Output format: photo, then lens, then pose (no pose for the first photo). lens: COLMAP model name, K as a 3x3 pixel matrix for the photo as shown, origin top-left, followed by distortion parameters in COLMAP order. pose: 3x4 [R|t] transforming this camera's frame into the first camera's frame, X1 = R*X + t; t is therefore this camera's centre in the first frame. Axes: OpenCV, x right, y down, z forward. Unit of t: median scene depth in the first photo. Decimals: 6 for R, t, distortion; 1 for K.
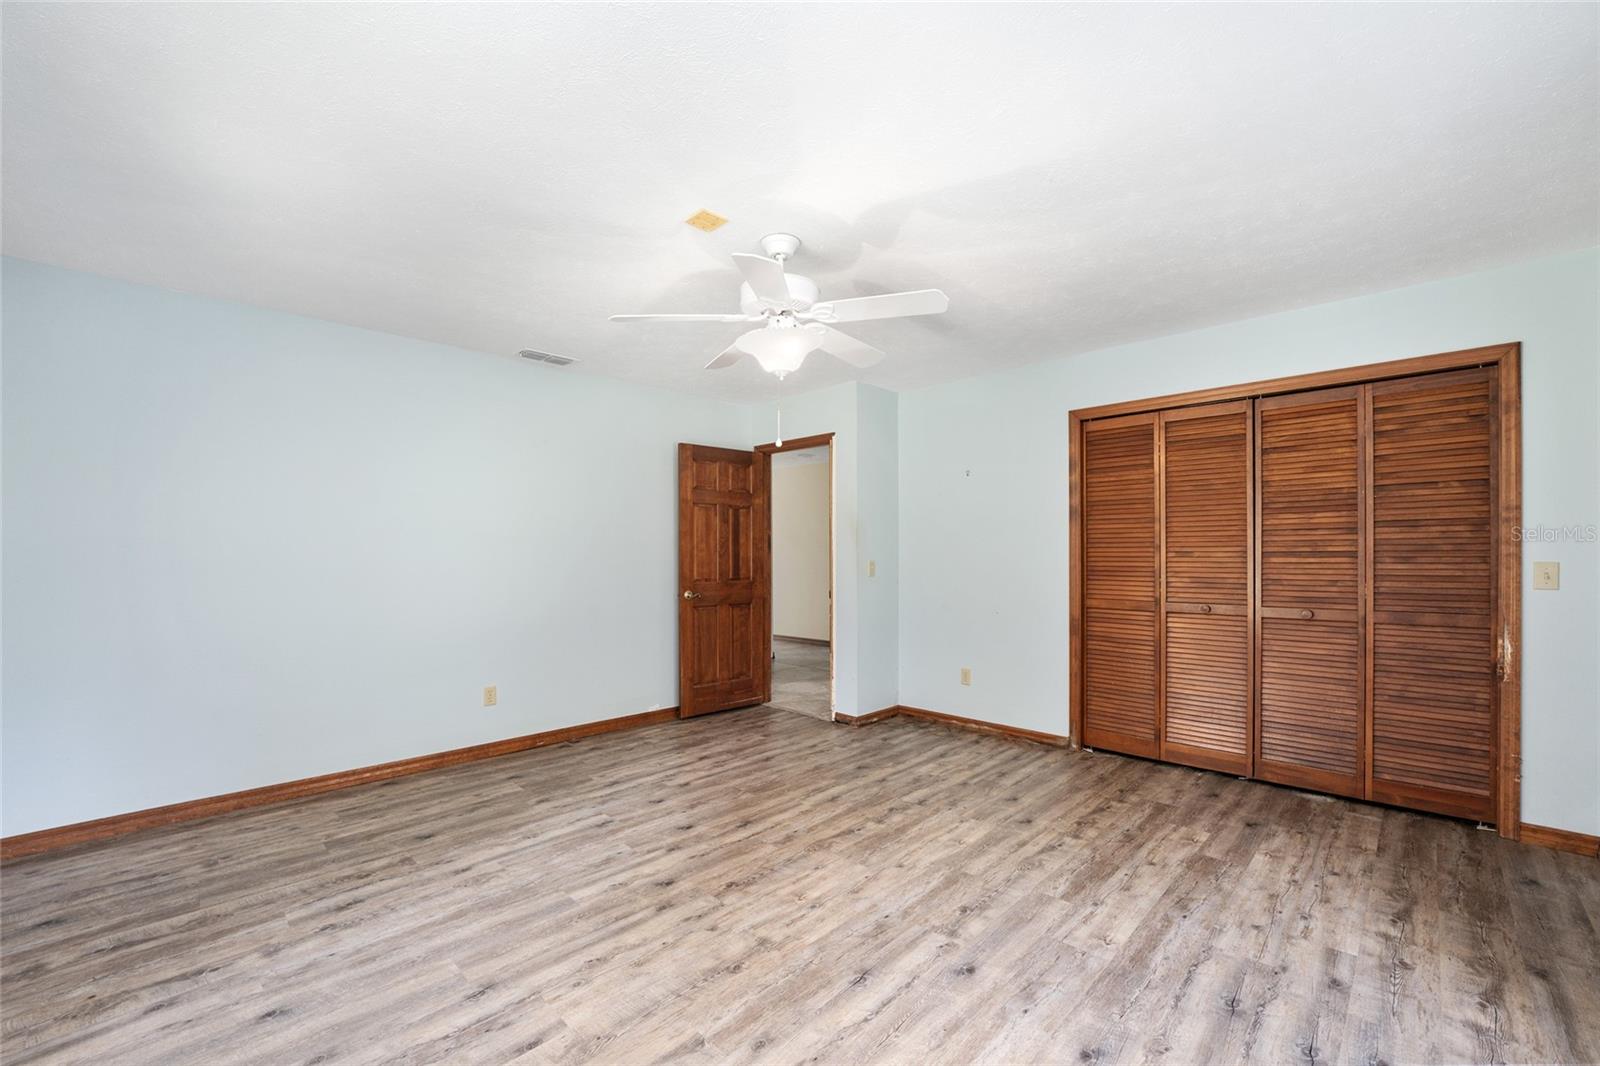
lens RADIAL K [[658.3, 0, 803.4], [0, 658.3, 547.8], [0, 0, 1]] dist [-0.032497, 0.006277]
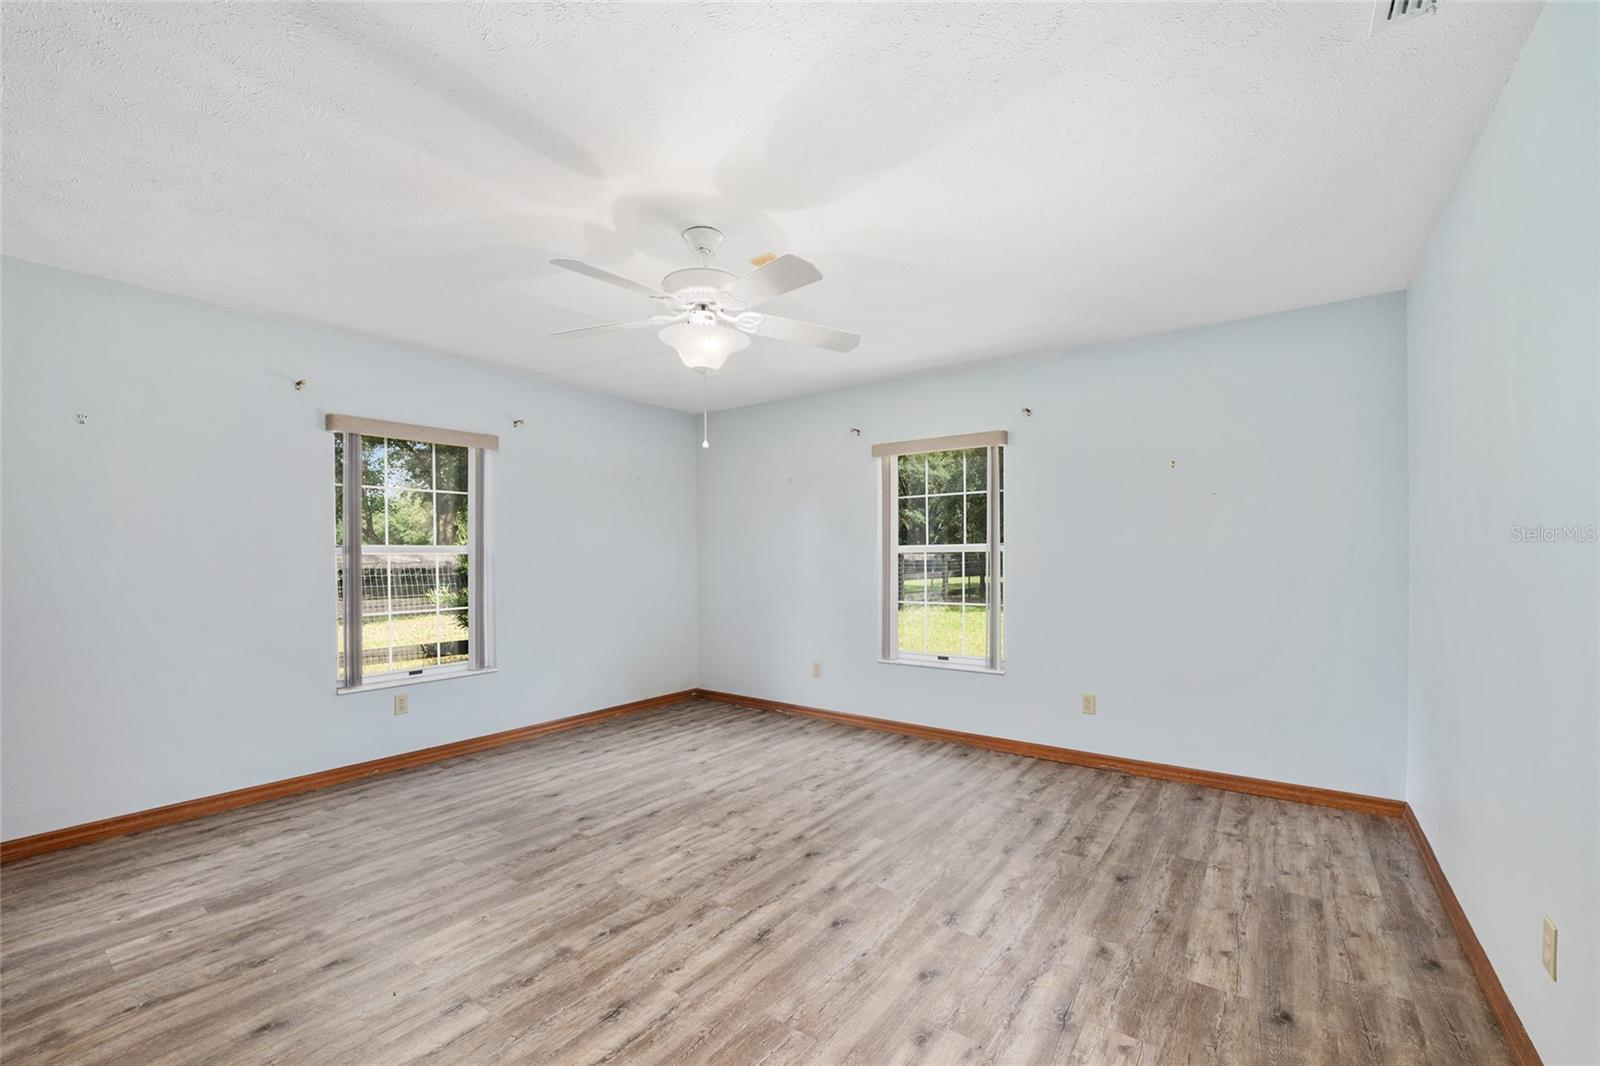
lens RADIAL K [[658.3, 0, 803.4], [0, 658.3, 547.8], [0, 0, 1]] dist [-0.032497, 0.006277]
pose [[-0.989838, 0.004724, -0.142119, -0.041308], [0.007873, 0.999736, -0.021603, 0.019440], [0.141979, -0.022503, -0.989614, 2.000520]]
